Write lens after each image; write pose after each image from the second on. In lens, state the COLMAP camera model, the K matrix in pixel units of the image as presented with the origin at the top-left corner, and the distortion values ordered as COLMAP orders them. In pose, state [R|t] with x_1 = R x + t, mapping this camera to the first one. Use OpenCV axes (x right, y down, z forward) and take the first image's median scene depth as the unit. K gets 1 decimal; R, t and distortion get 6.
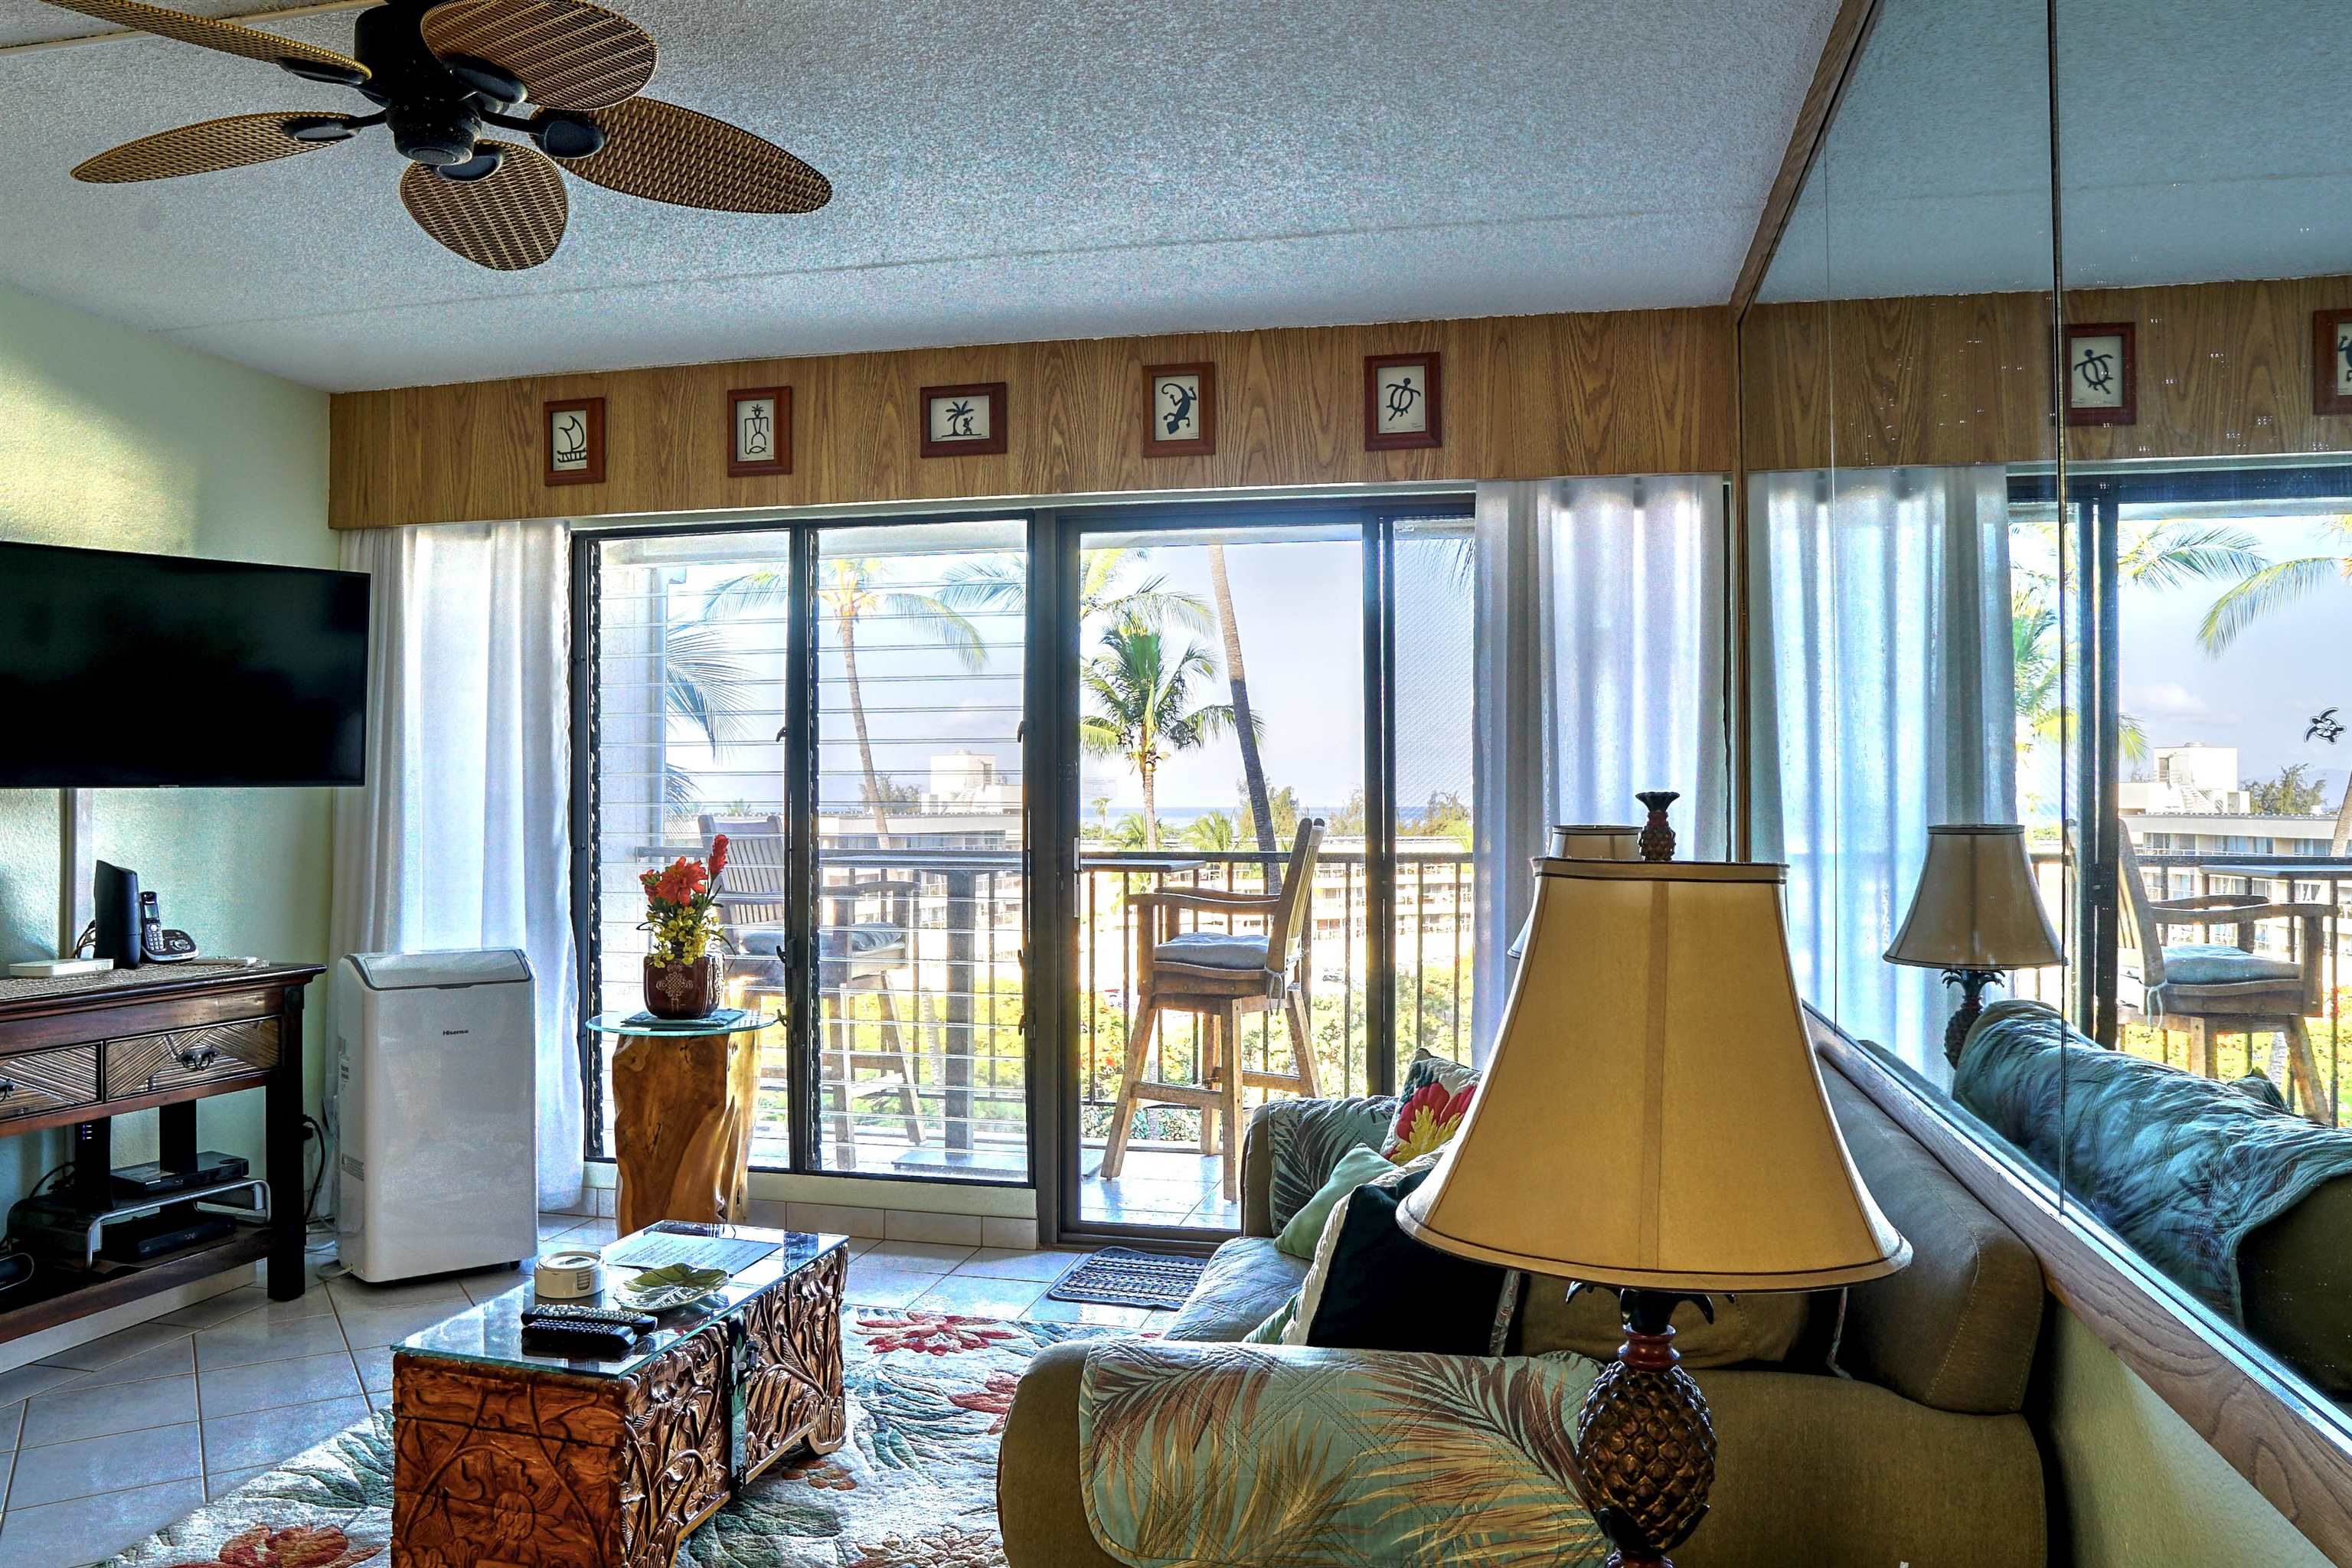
lens RADIAL K [[1660.0, 0, 1179.7], [0, 1660.0, 796.9], [0, 0, 1]] dist [-0.103760, 0.061320]
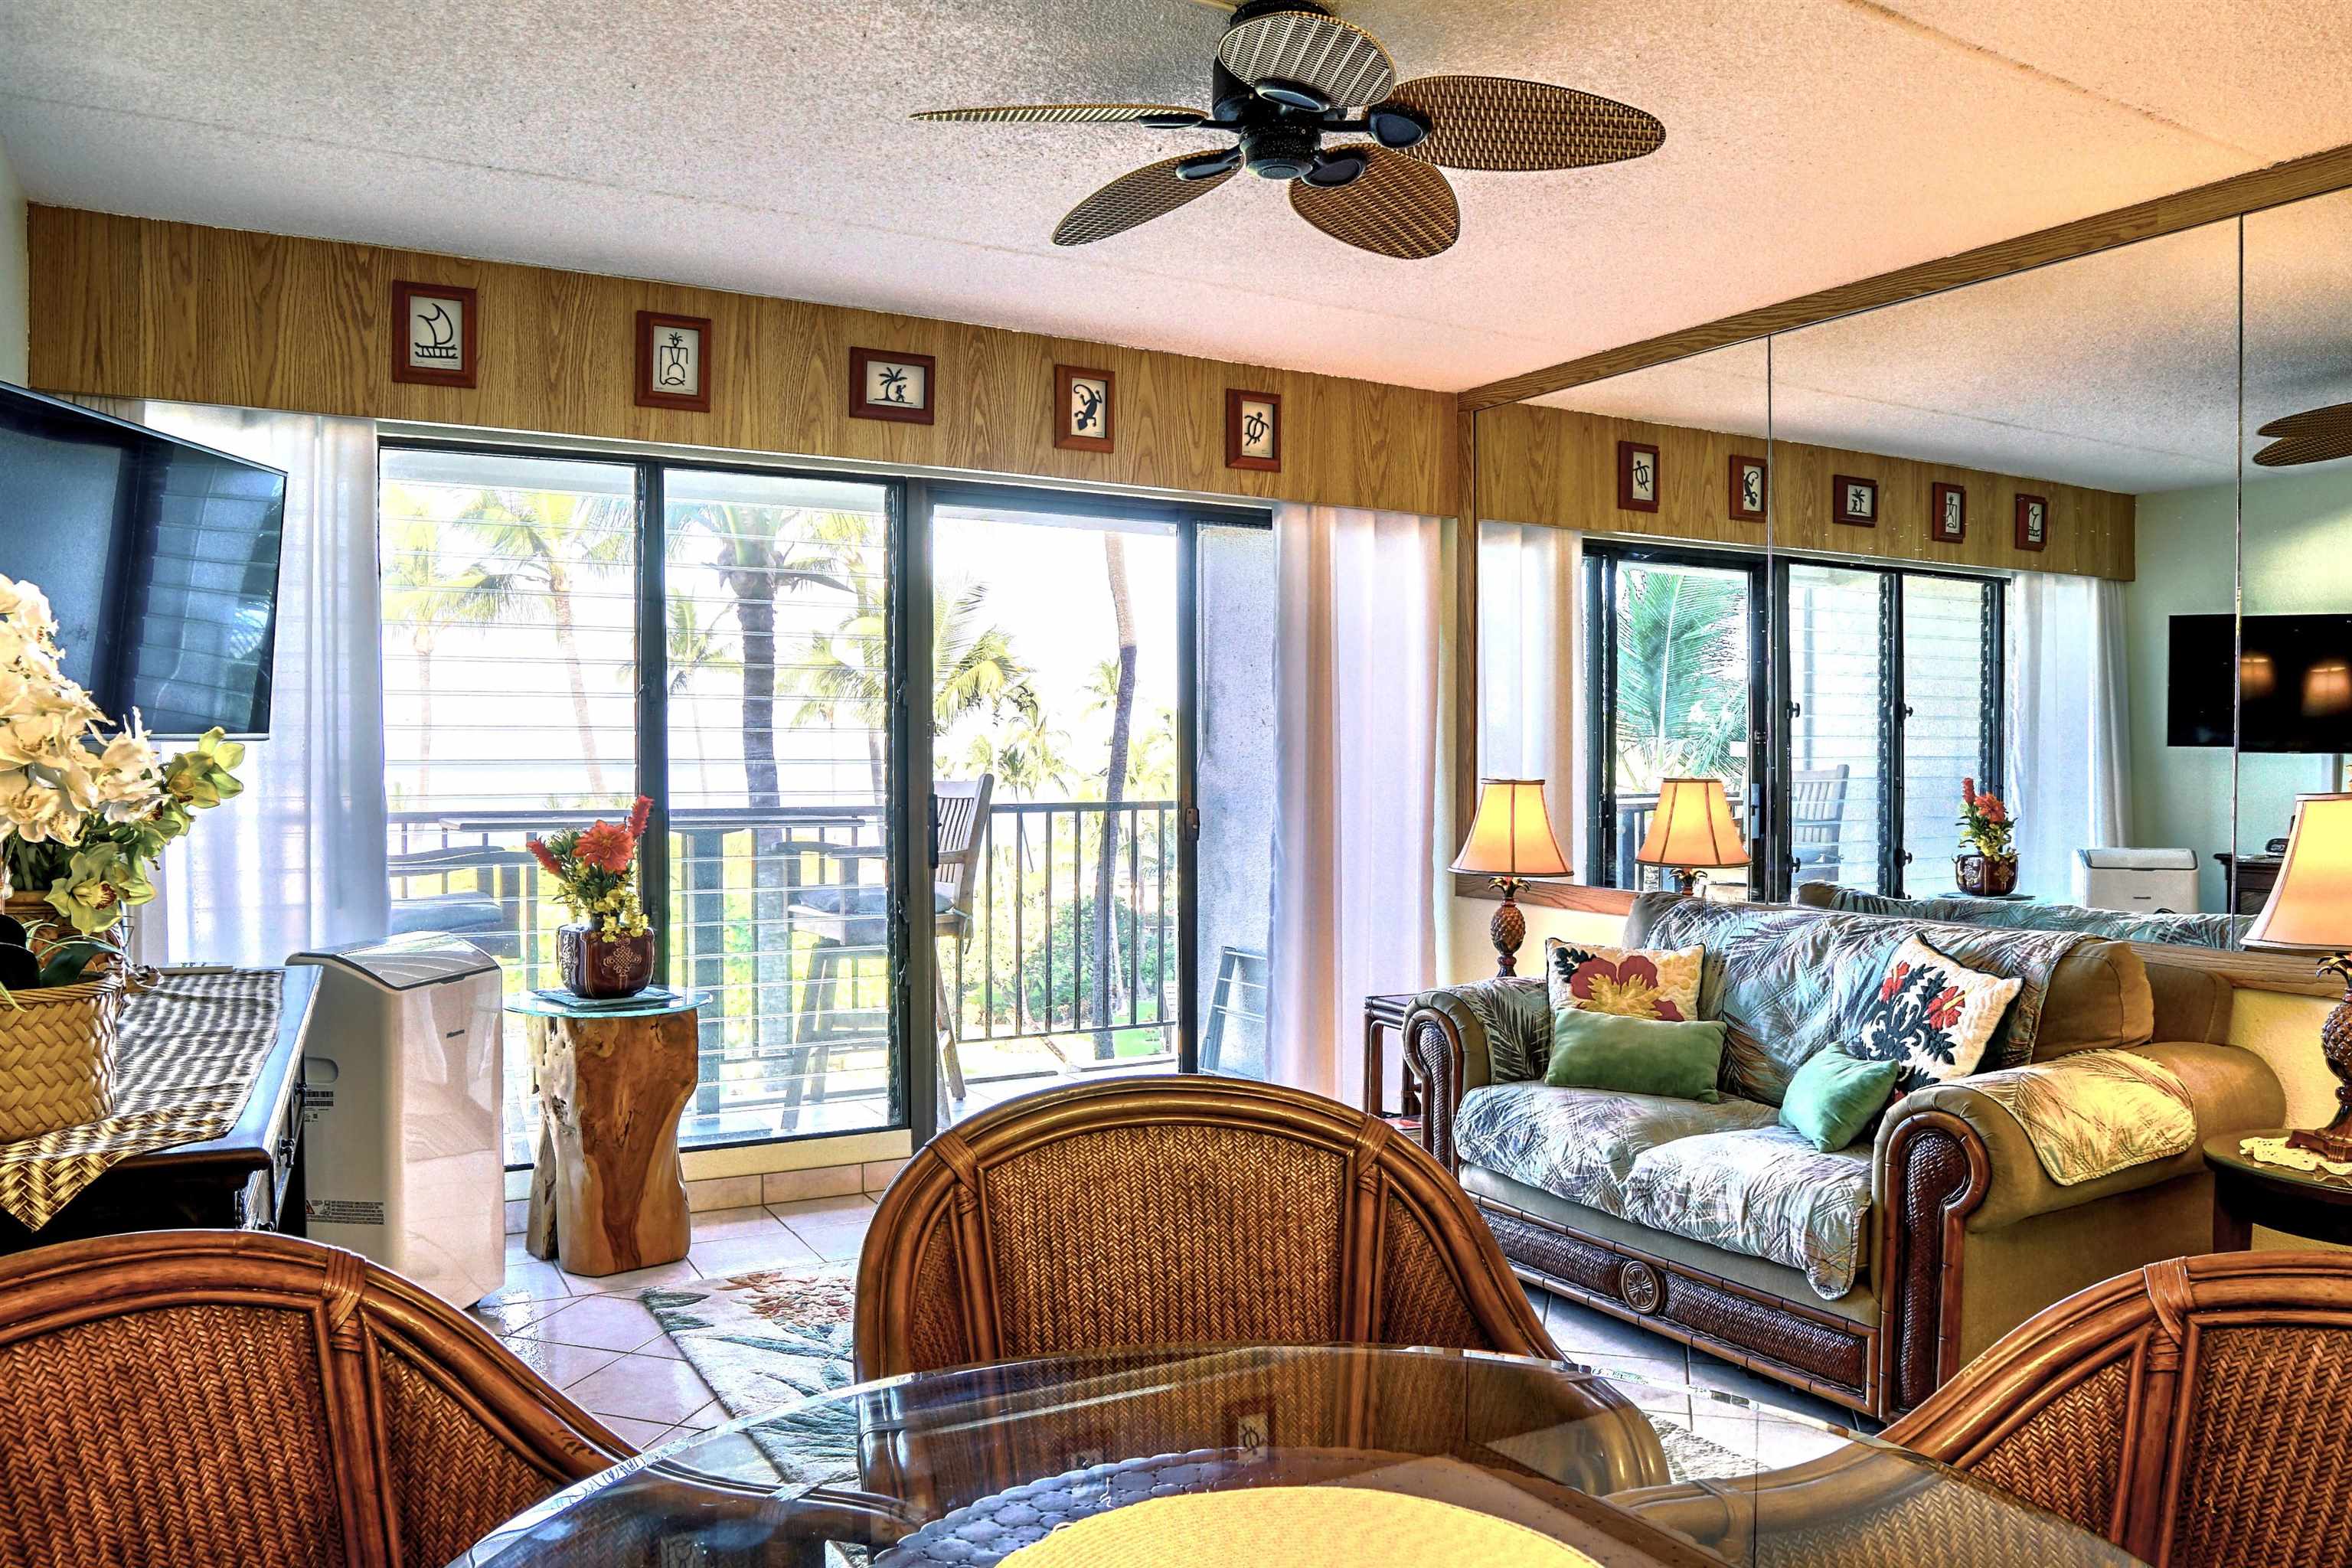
lens RADIAL K [[1674.6, 0, 1178.7], [0, 1674.6, 796.8], [0, 0, 1]] dist [-0.111587, 0.073652]
pose [[0.740760, -0.014563, 0.671612, -0.702400], [-0.004237, 0.999644, 0.026349, -0.001892], [-0.671757, -0.022363, 0.740434, 0.114753]]
